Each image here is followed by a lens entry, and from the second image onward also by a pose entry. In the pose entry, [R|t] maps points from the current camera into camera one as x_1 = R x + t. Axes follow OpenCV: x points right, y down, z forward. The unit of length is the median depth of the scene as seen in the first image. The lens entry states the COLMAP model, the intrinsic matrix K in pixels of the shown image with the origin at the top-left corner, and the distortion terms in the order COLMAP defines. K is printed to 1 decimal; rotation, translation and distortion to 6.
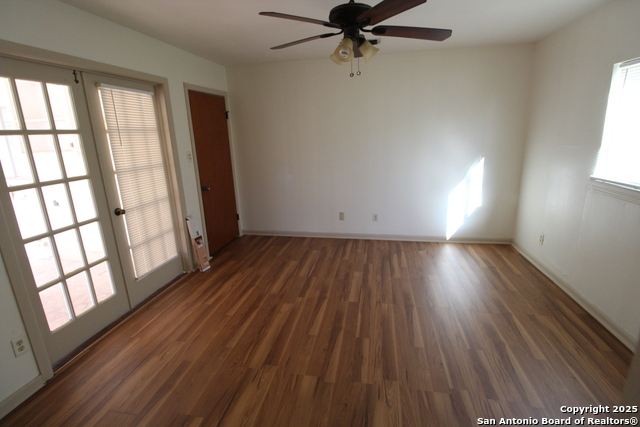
lens RADIAL K [[301.9, 0, 324.4], [0, 301.9, 209.1], [0, 0, 1]] dist [-0.024604, -0.002025]
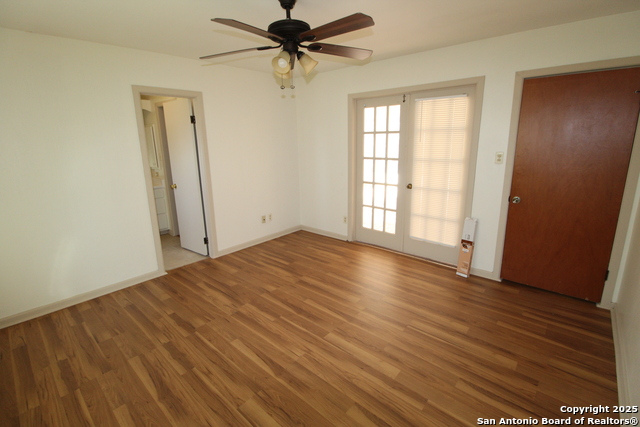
lens RADIAL K [[301.9, 0, 321.9], [0, 301.9, 212.7], [0, 0, 1]] dist [-0.024604, -0.002025]
pose [[-0.531208, 0.247454, -0.810299, 0.808045], [-0.170253, 0.905711, 0.388203, -0.391479], [0.829959, 0.344172, -0.438991, 1.394671]]
